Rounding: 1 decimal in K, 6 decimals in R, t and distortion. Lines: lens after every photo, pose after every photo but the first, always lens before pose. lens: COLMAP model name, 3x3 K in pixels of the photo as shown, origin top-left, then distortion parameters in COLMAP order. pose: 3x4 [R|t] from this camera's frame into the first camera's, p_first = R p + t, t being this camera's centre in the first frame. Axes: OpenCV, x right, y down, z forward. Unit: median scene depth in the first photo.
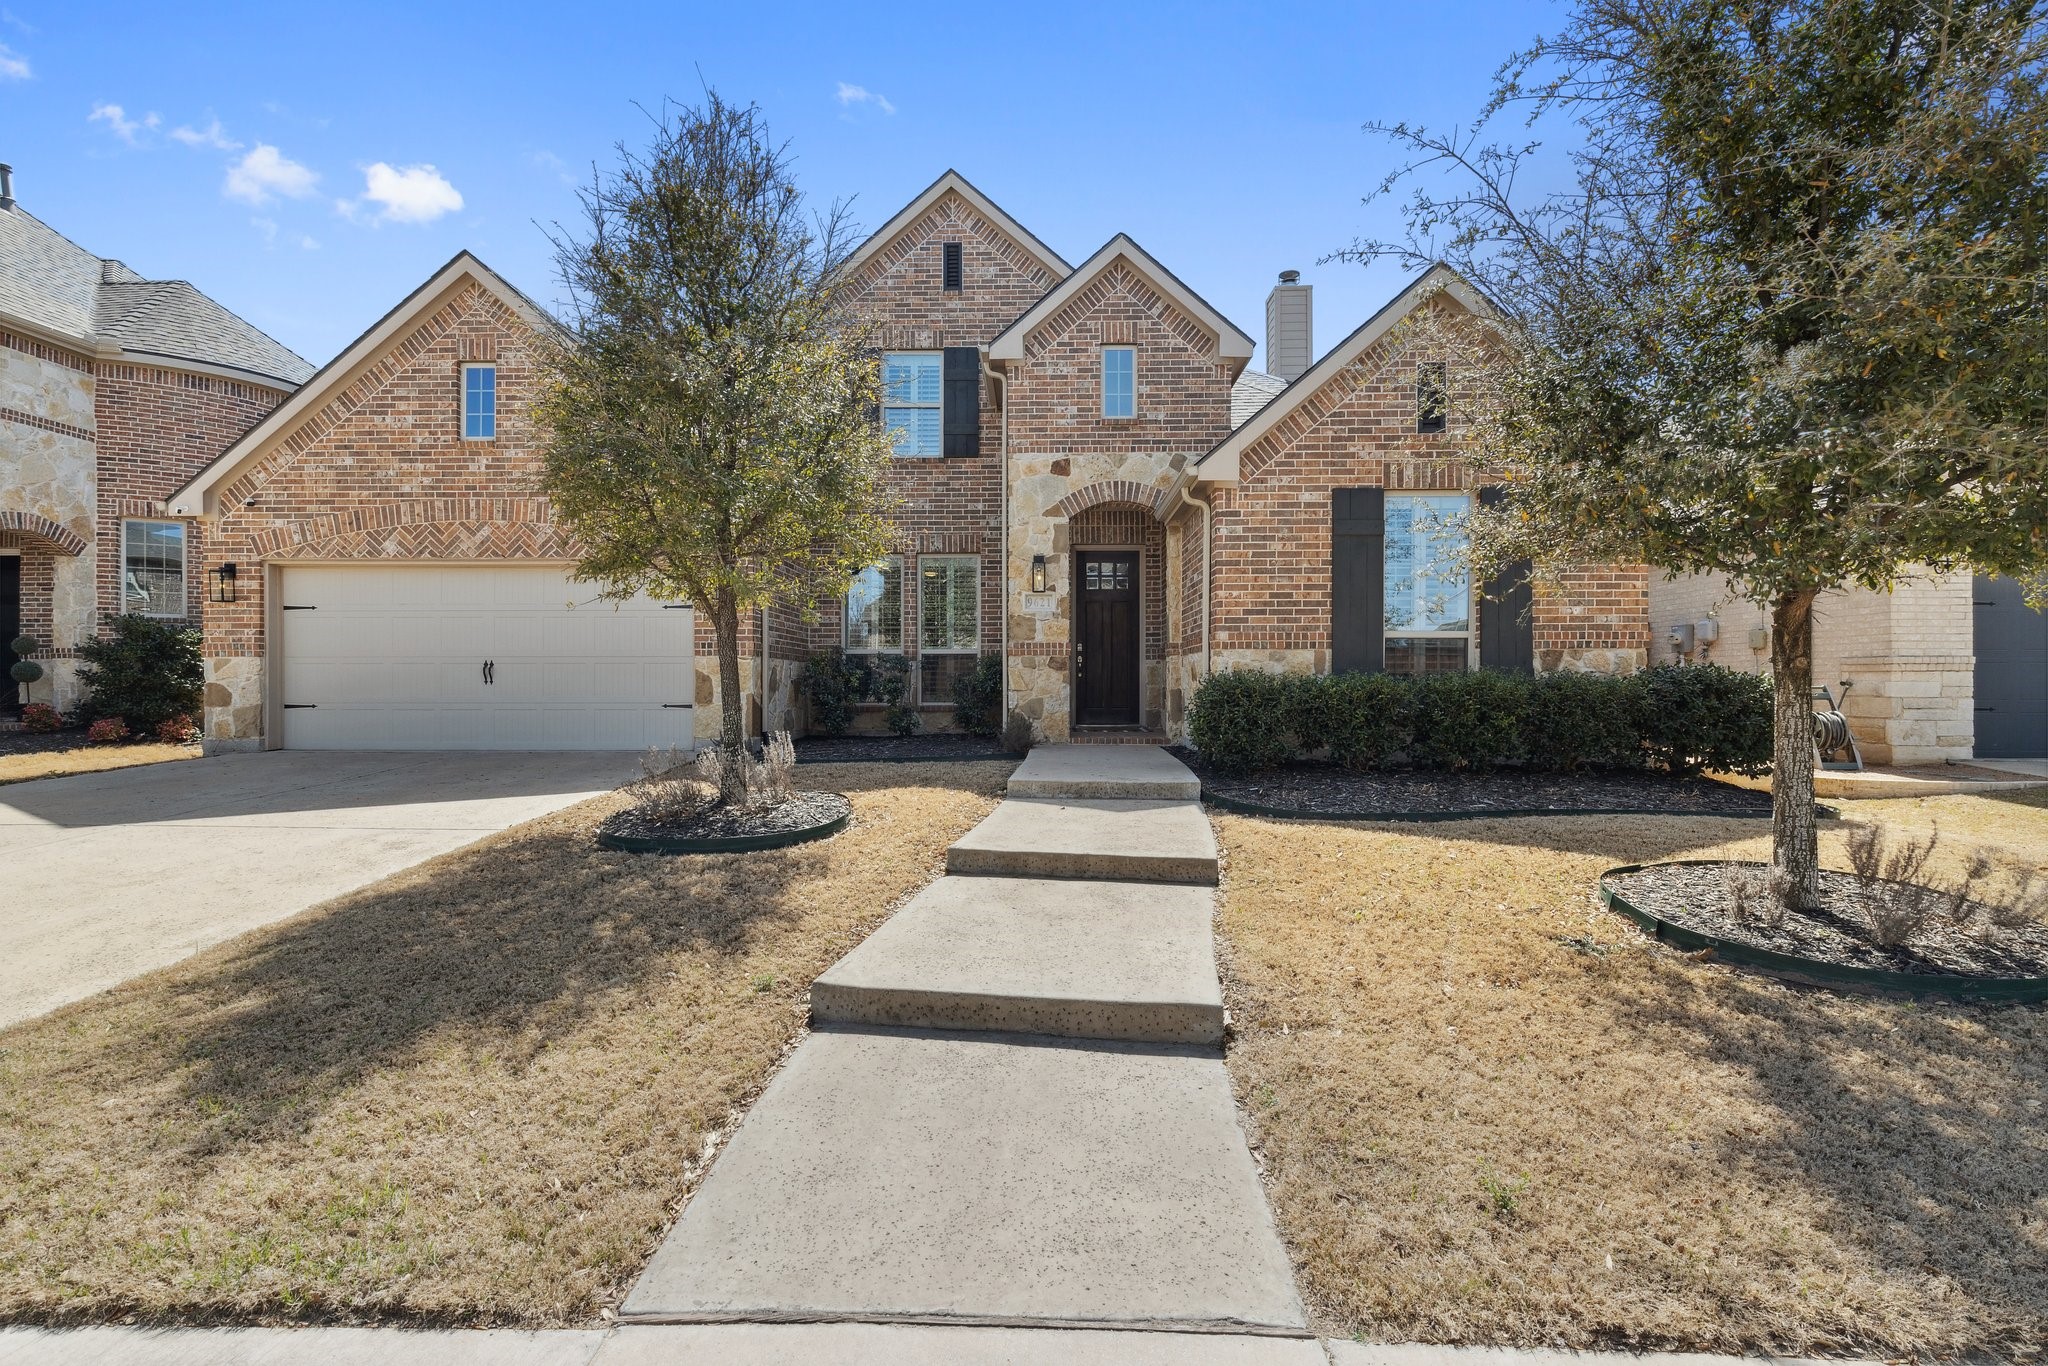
lens RADIAL K [[851.9, 0, 1022.5], [0, 851.9, 685.0], [0, 0, 1]] dist [0.000735, 0.000009]
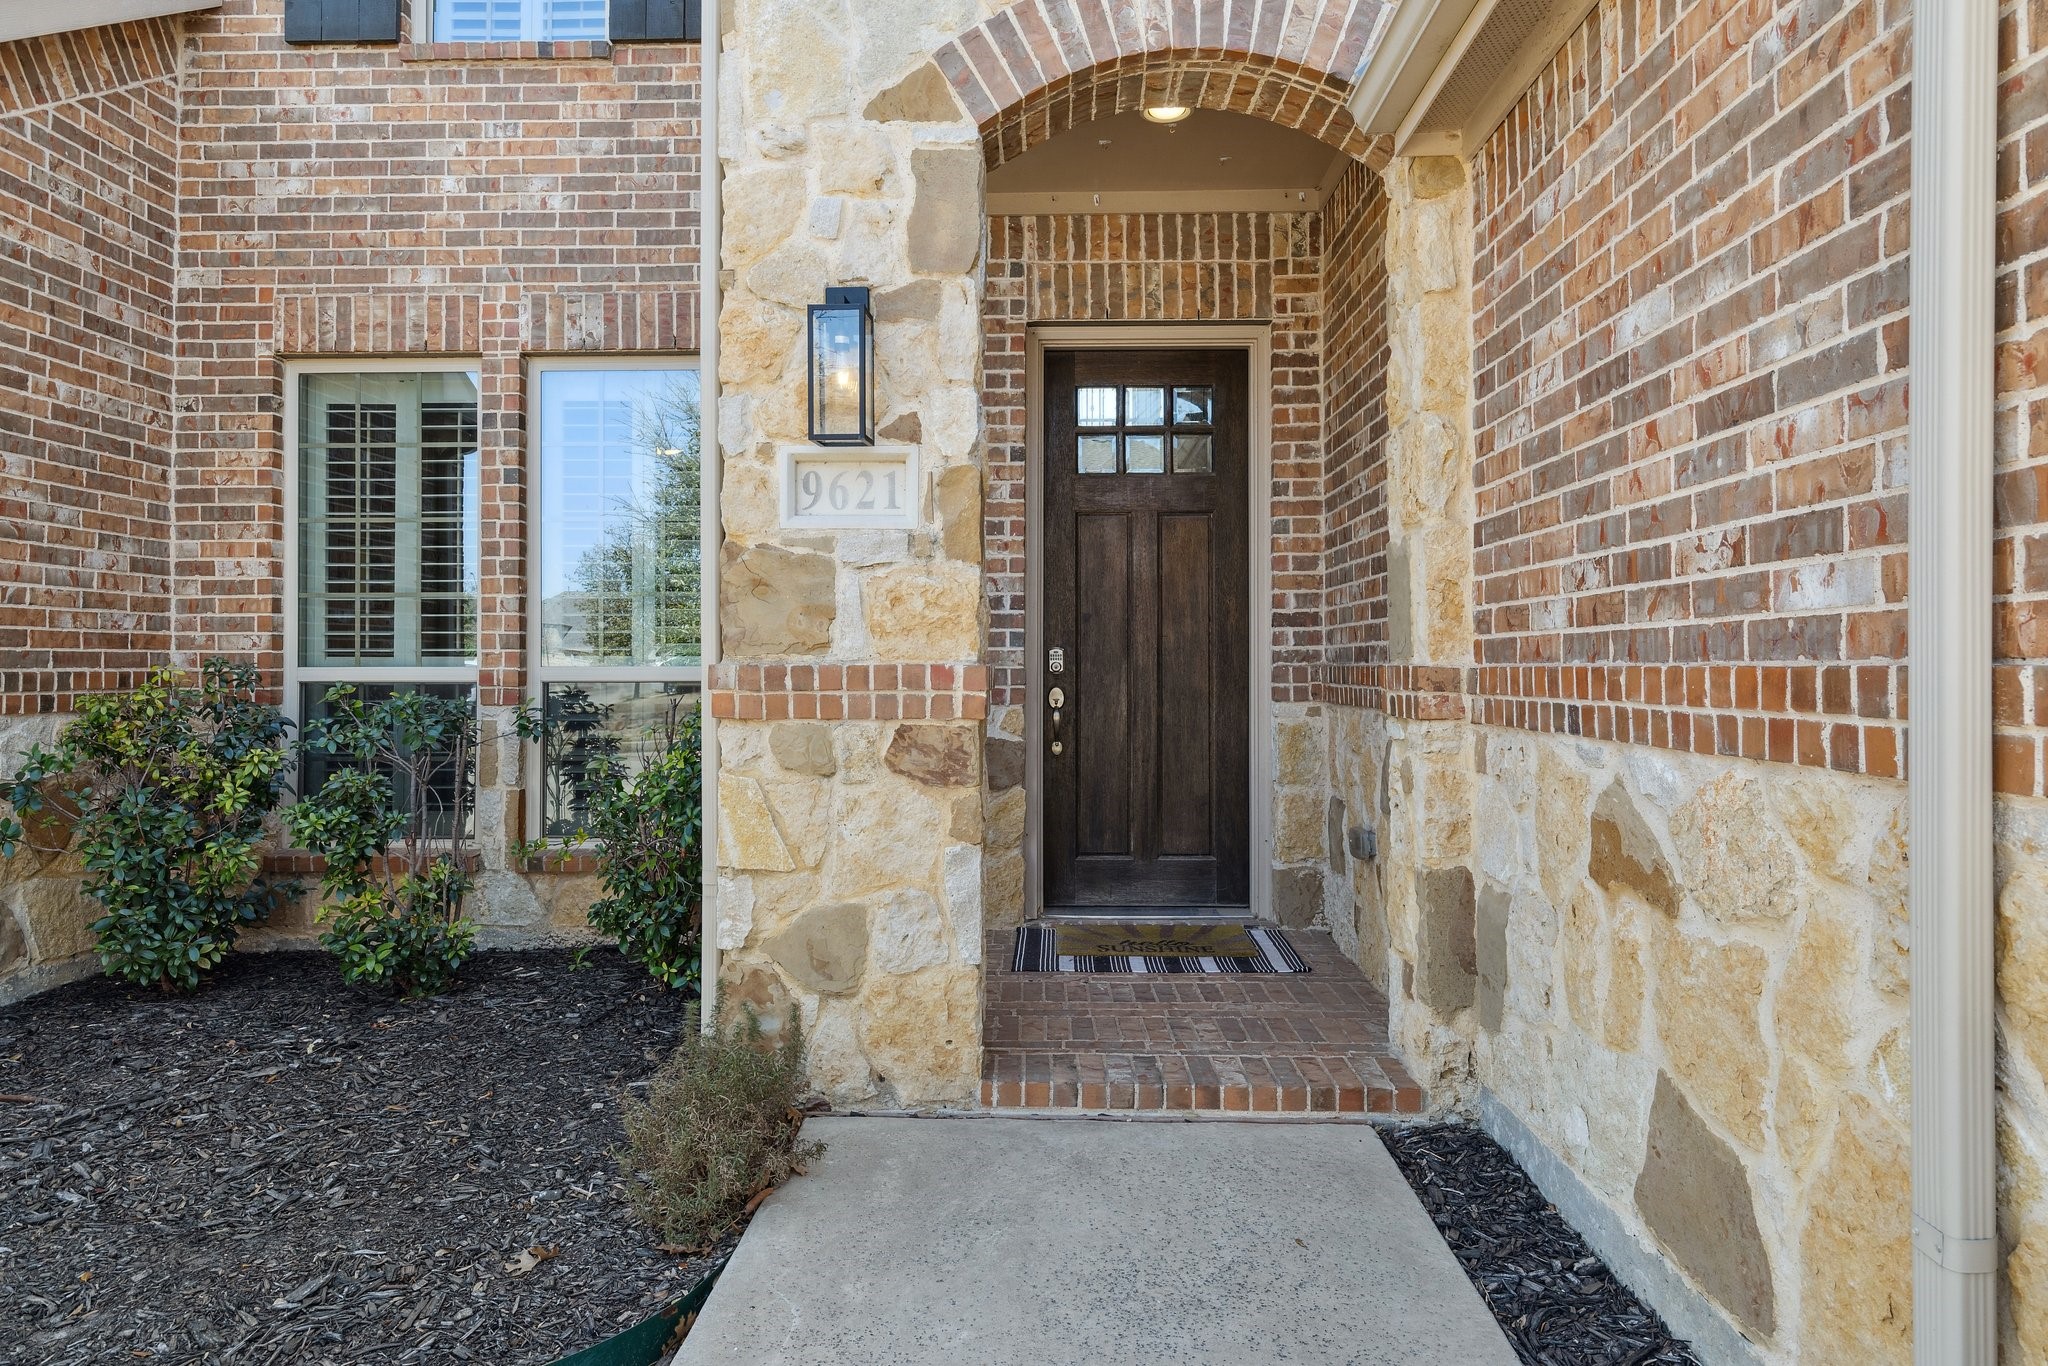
lens RADIAL K [[1238.0, 0, 1022.8], [0, 1238.0, 674.3], [0, 0, 1]] dist [-0.002281, -0.000144]
pose [[1.000000, -0.000761, 0.000432, 0.066283], [0.000762, 0.999999, -0.000853, -0.046691], [-0.000432, 0.000854, 1.000000, 0.663947]]
